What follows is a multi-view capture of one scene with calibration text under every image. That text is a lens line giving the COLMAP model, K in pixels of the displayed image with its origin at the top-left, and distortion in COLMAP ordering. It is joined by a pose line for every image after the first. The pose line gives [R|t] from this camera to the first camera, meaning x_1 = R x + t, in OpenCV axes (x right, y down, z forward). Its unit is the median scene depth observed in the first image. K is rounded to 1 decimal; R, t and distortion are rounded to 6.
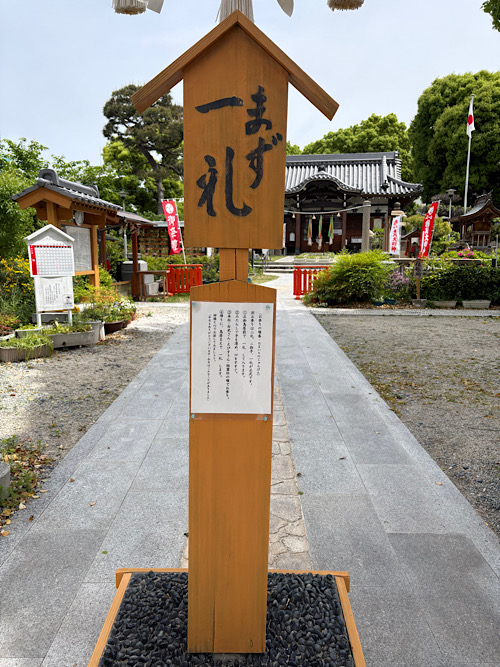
lens RADIAL K [[505.4, 0, 247.9], [0, 505.4, 333.4], [0, 0, 1]] dist [0.035849, 0.000466]
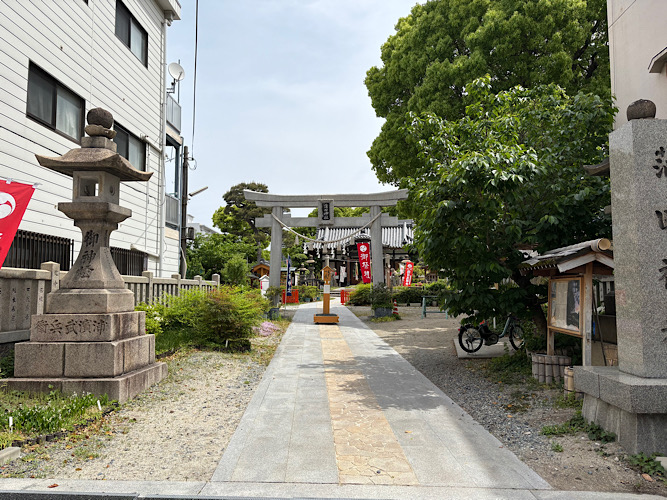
lens RADIAL K [[505.4, 0, 333.3], [0, 505.4, 251.6], [0, 0, 1]] dist [0.035849, 0.000466]
pose [[0.998820, 0.002721, 0.048497, -0.017981], [0.008354, 0.973929, -0.226699, 0.079635], [-0.047849, 0.226836, 0.972757, -0.457186]]
